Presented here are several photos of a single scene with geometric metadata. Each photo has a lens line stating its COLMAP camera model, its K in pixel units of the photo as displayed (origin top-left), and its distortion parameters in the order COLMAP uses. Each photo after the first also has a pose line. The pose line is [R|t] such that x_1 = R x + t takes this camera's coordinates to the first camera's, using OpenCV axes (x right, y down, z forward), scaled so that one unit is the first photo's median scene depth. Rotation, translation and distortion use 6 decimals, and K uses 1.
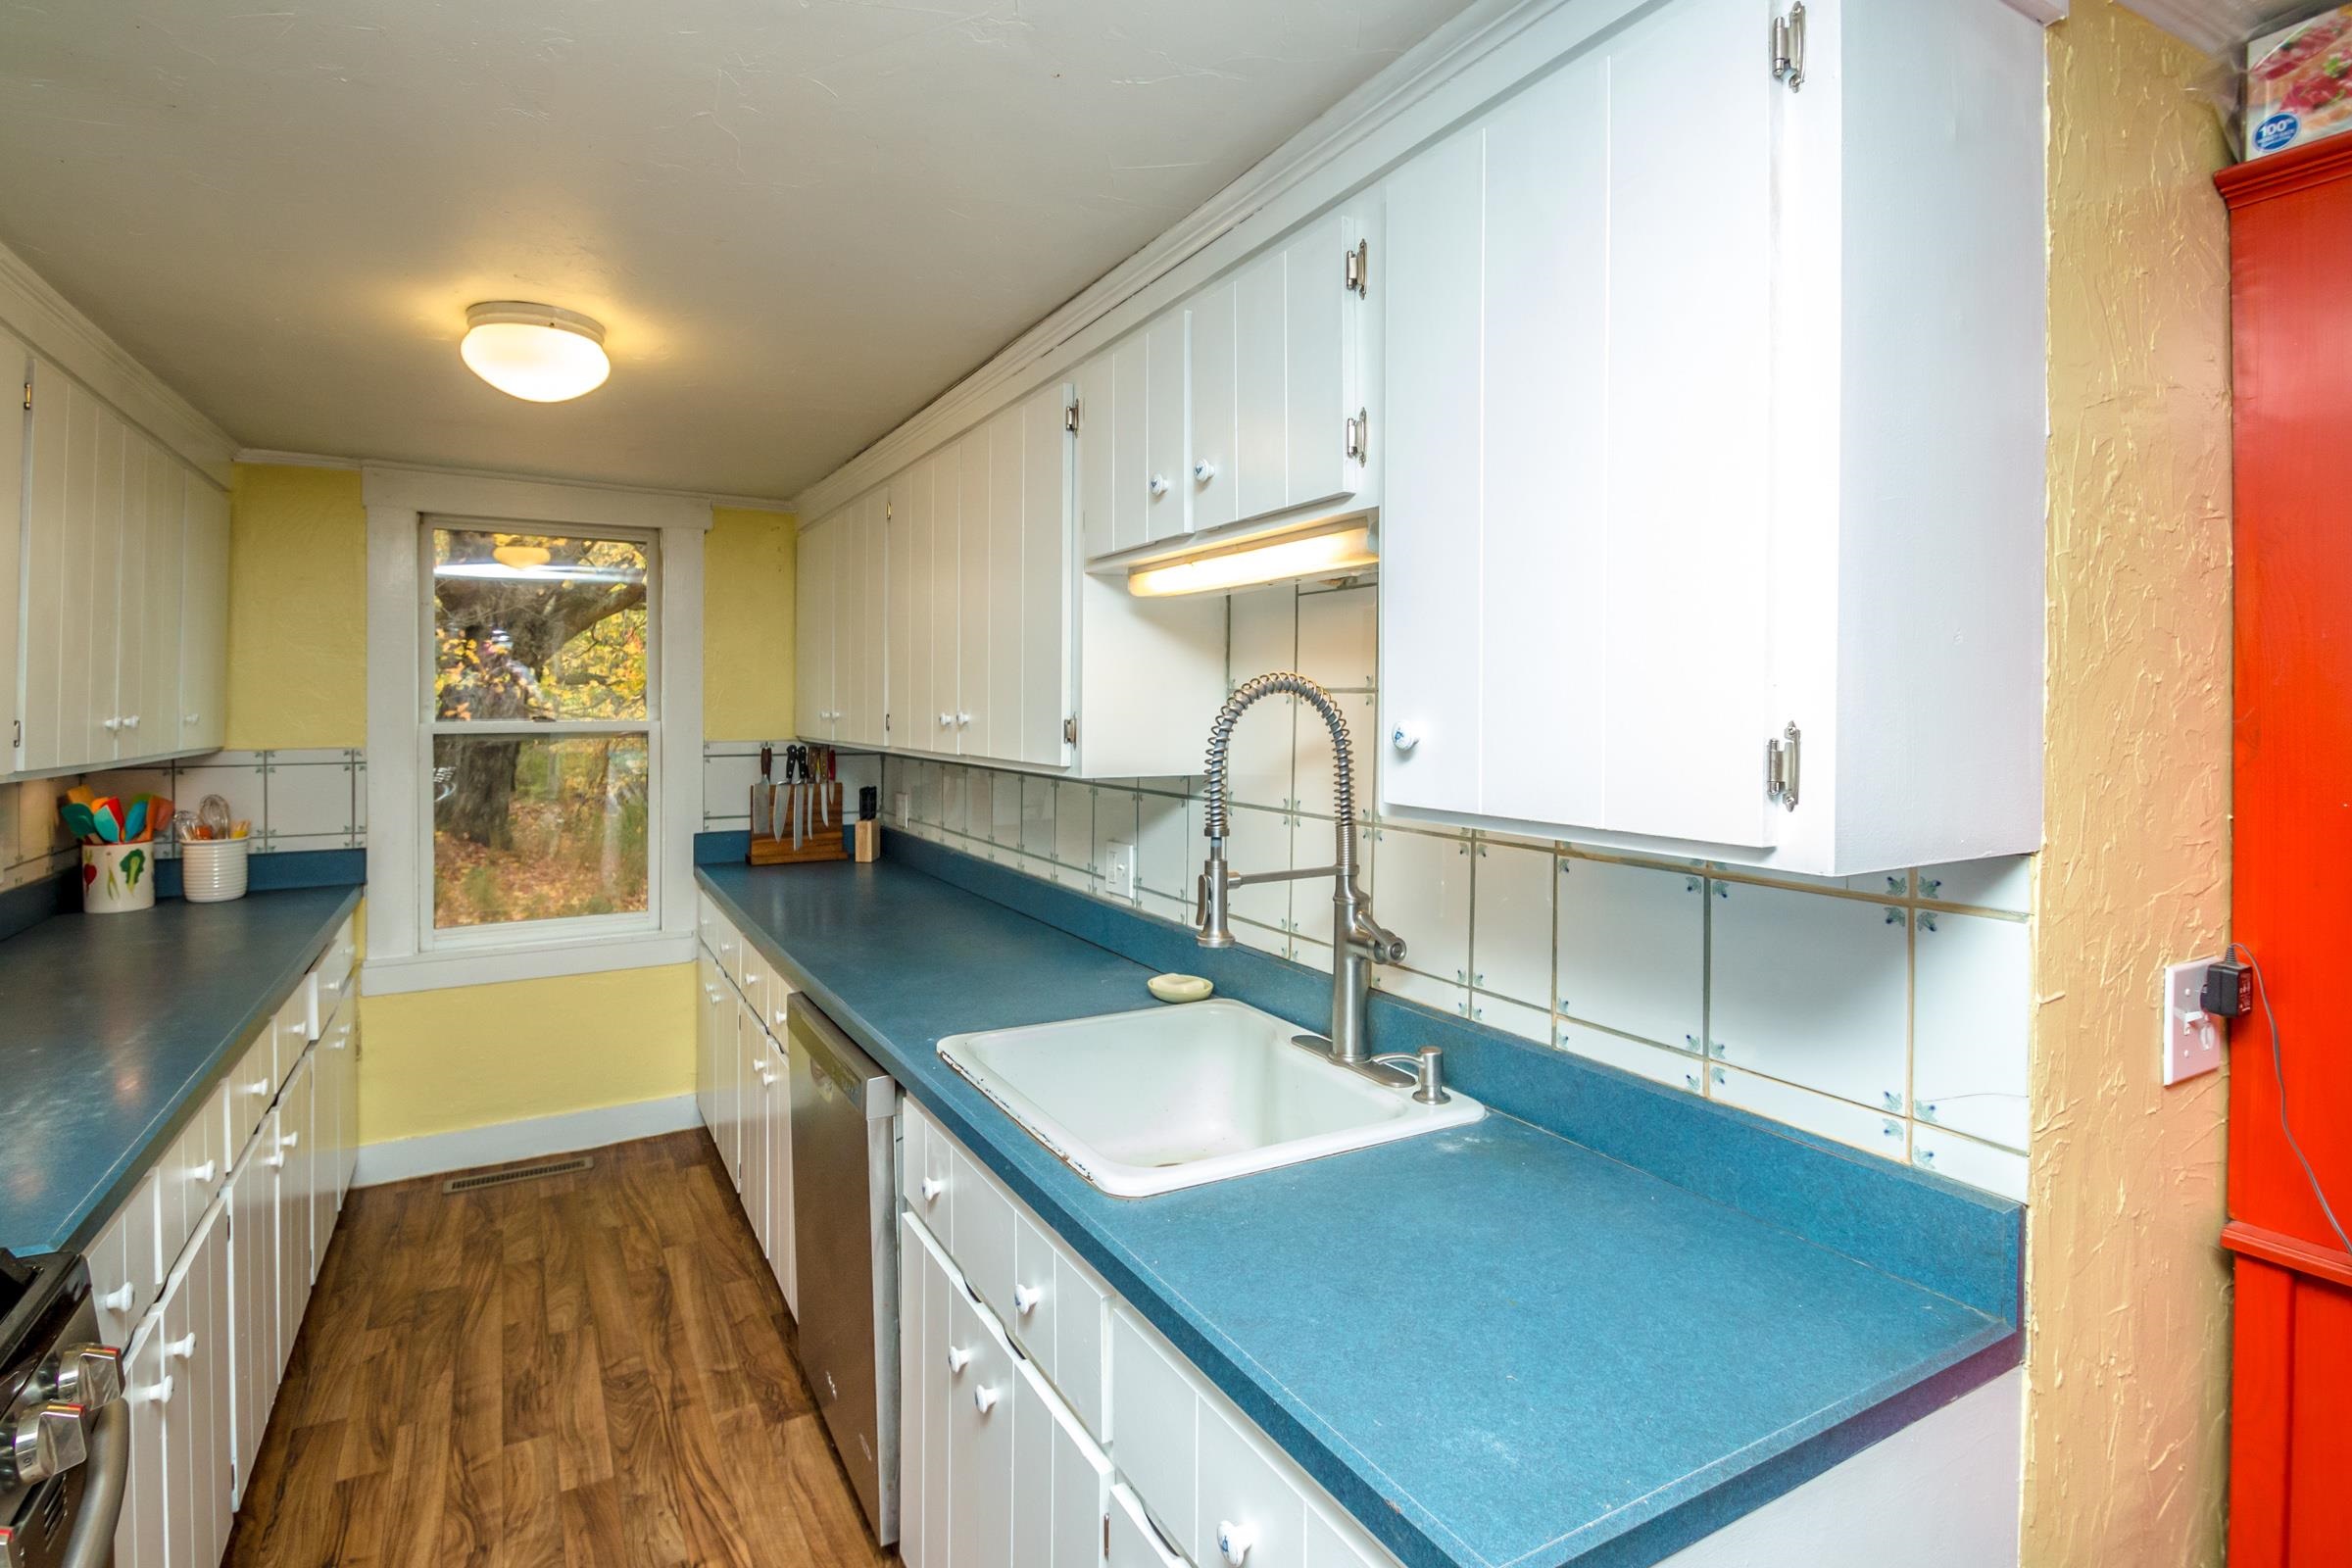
lens RADIAL K [[1149.5, 0, 1168.5], [0, 1149.5, 715.8], [0, 0, 1]] dist [0.004030, -0.000951]
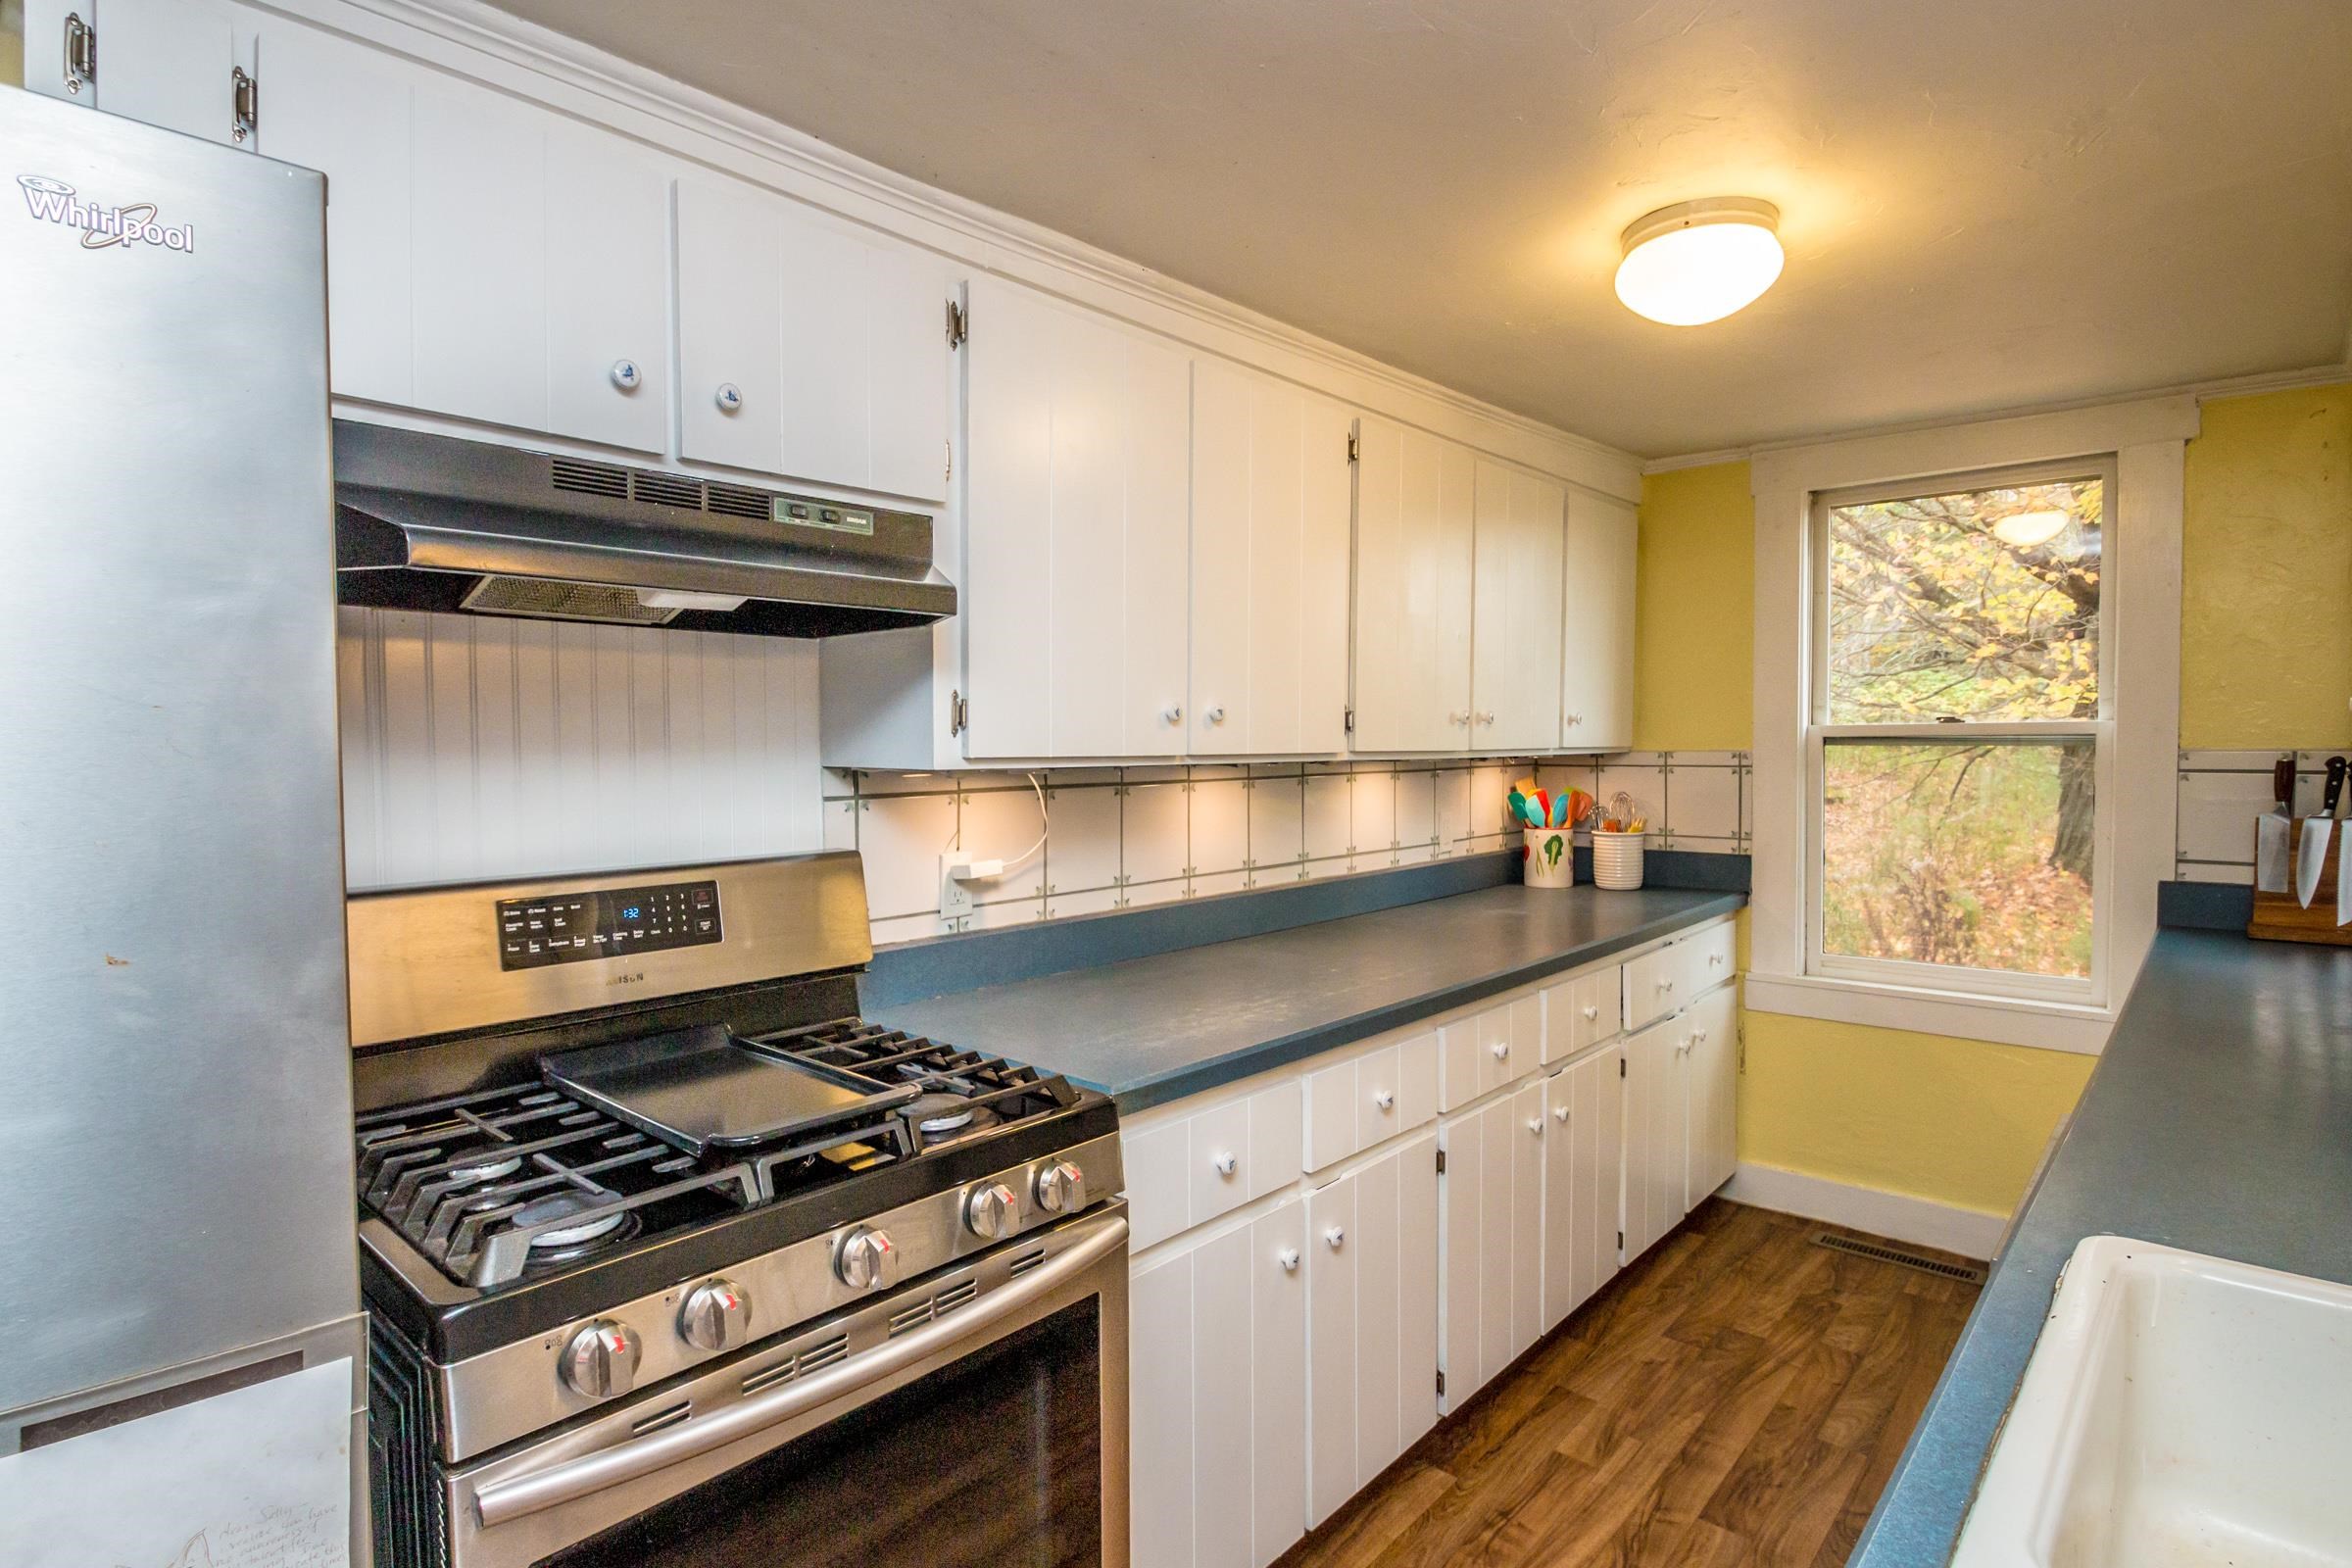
lens RADIAL K [[1246.9, 0, 1145.2], [0, 1246.9, 792.4], [0, 0, 1]] dist [0.001846, -0.000476]
pose [[0.315432, 0.039702, -0.948117, 0.139696], [-0.001953, 0.999149, 0.041189, 0.023023], [0.948946, -0.011141, 0.315241, 0.219798]]
